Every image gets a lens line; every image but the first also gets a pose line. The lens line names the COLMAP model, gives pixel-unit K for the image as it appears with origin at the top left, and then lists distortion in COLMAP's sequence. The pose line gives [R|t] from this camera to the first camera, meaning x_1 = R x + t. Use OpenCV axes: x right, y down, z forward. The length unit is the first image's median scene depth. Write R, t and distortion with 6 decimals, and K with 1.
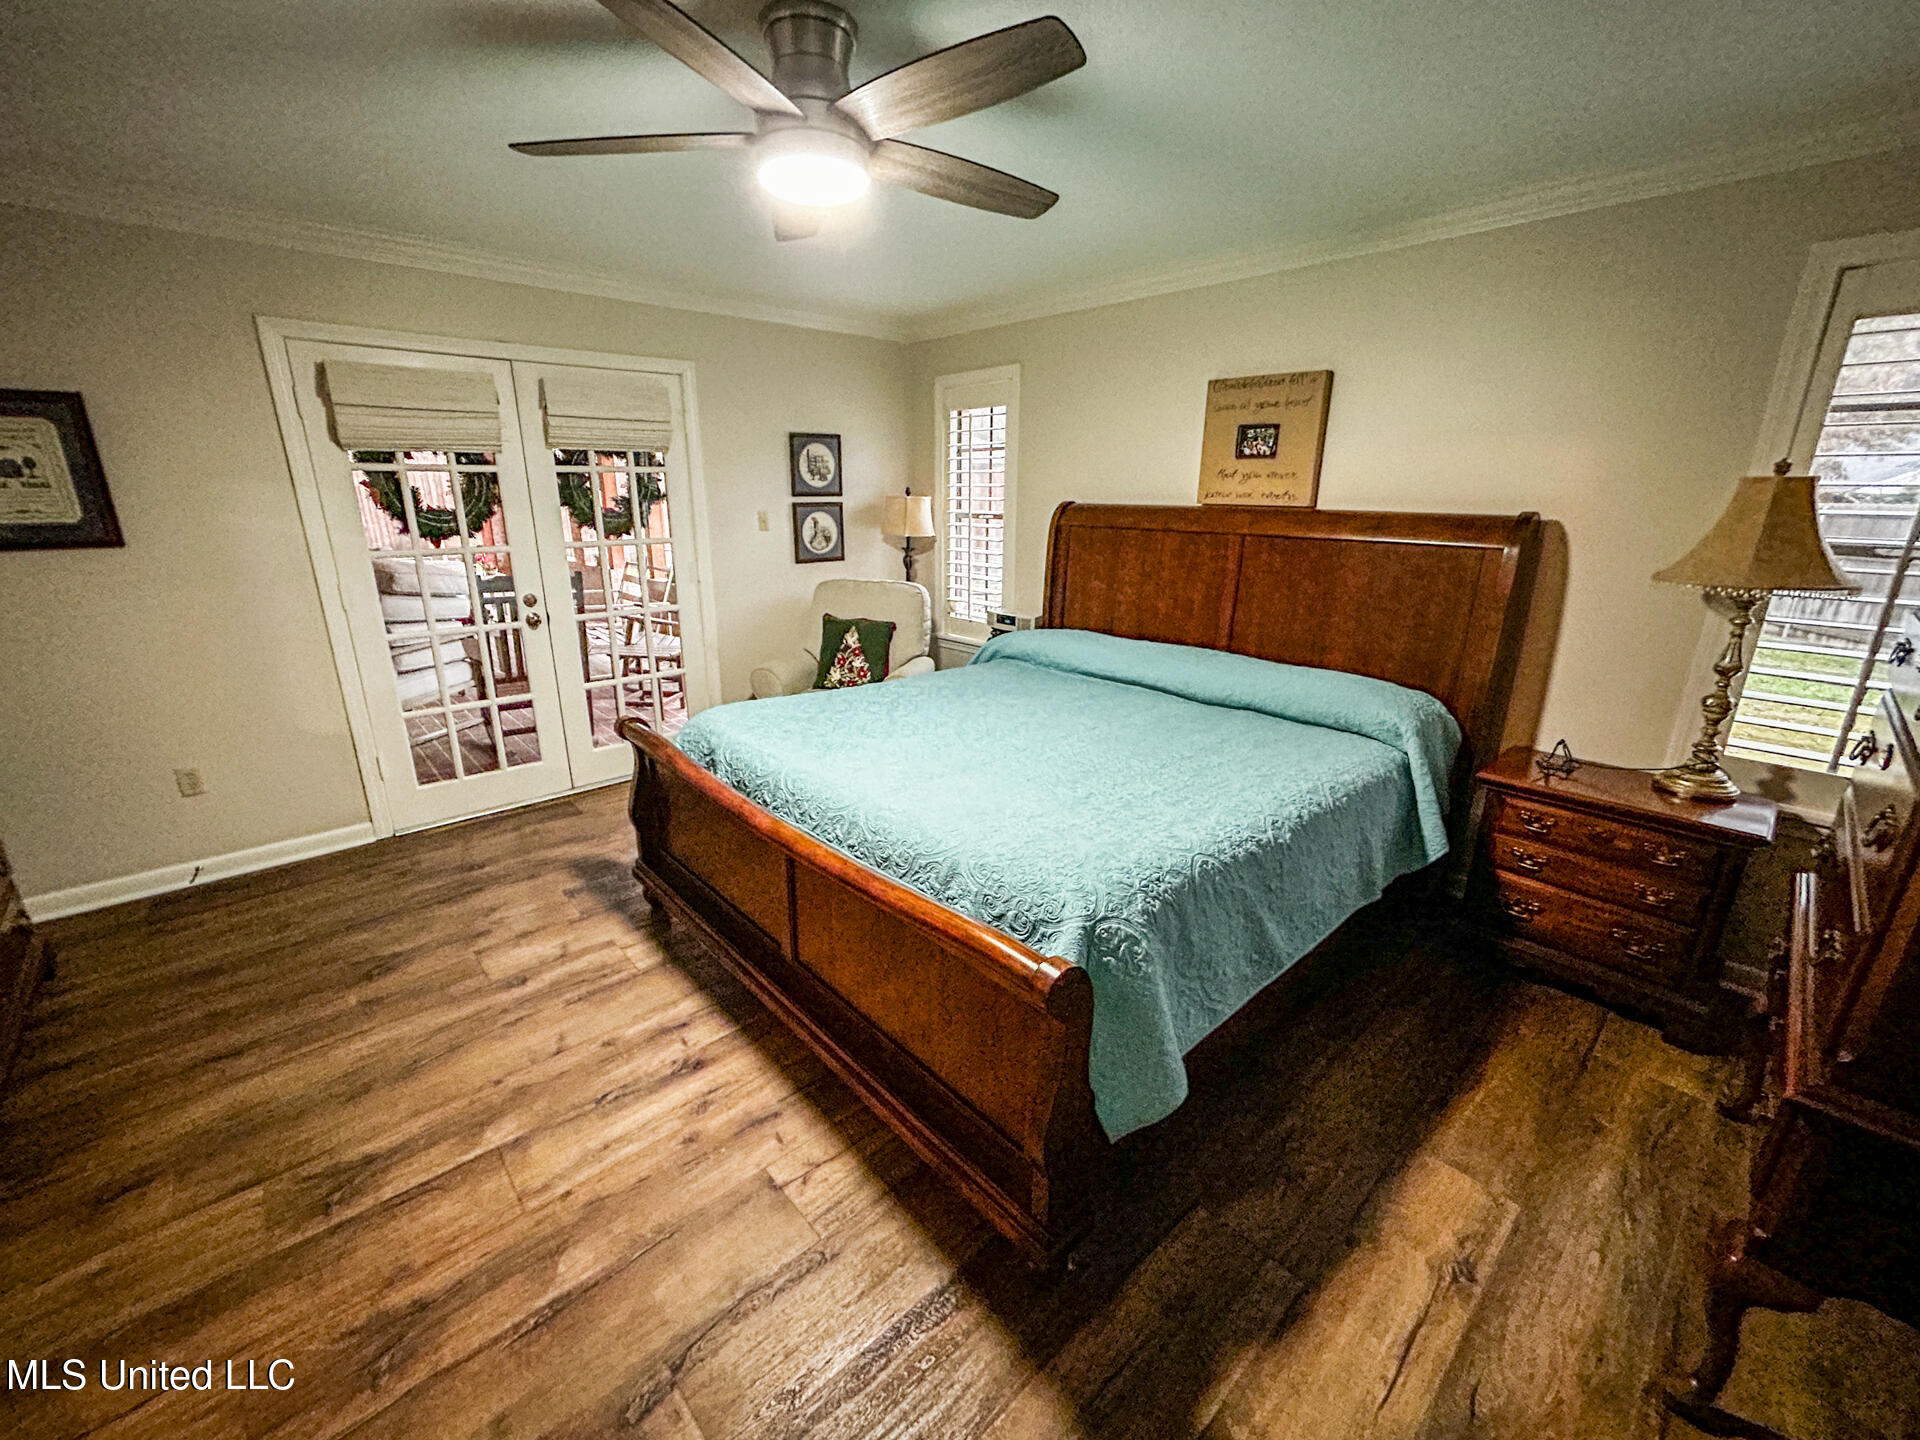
lens RADIAL K [[786.6, 0, 951.4], [0, 786.6, 720.3], [0, 0, 1]] dist [-0.002701, 0.000111]
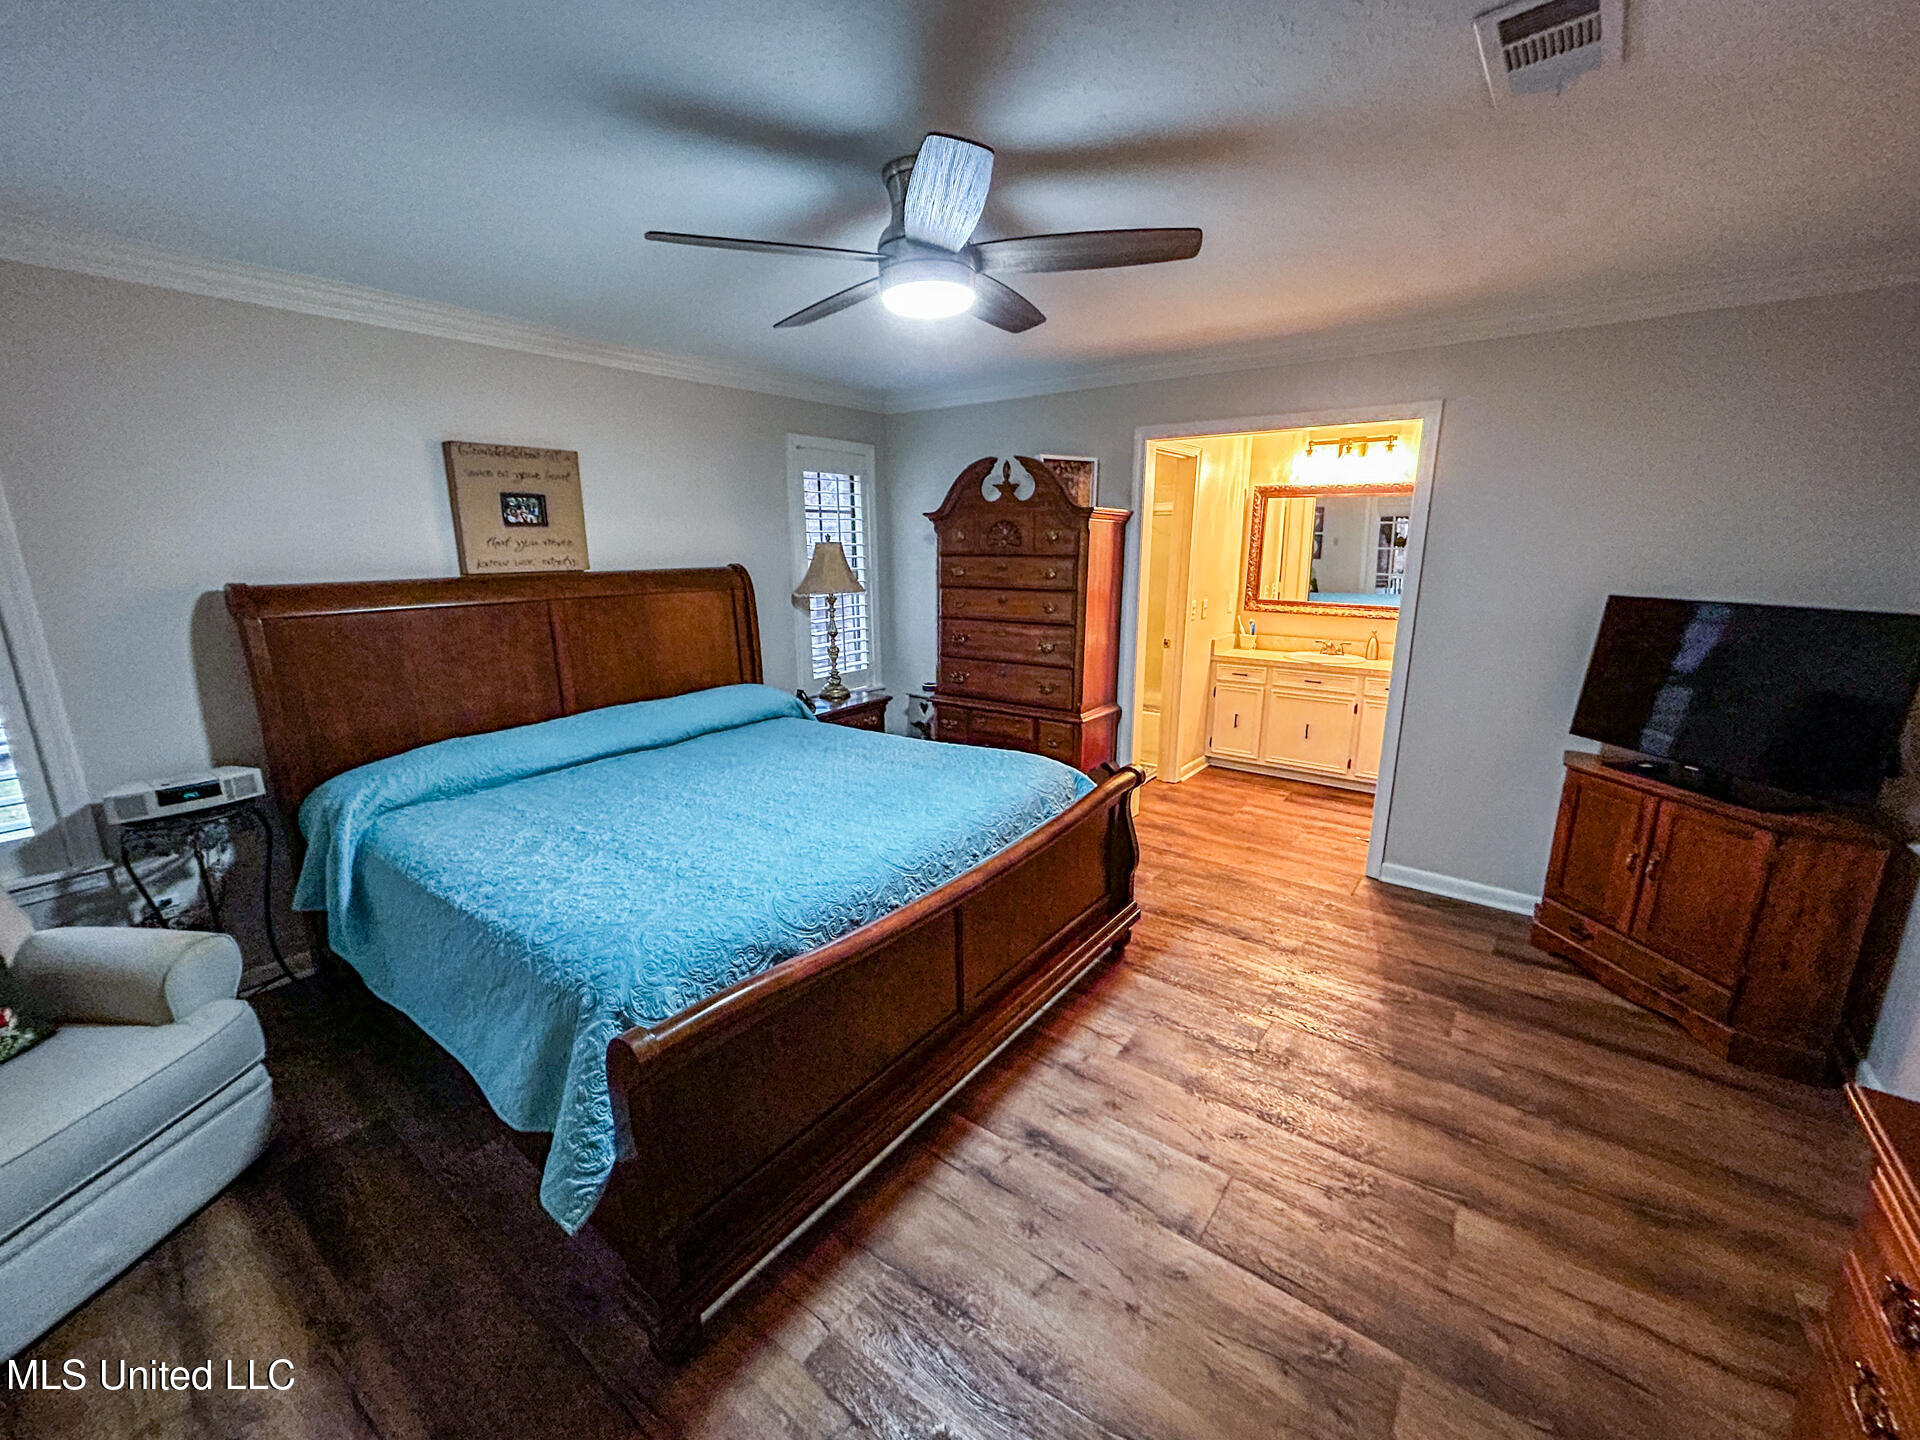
lens RADIAL K [[786.6, 0, 951.4], [0, 786.6, 720.3], [0, 0, 1]] dist [-0.002701, 0.000111]
pose [[-0.191594, -0.231798, 0.953709, -0.761402], [0.283300, 0.917289, 0.279860, -0.238892], [-0.939698, 0.323805, -0.110079, 0.696707]]
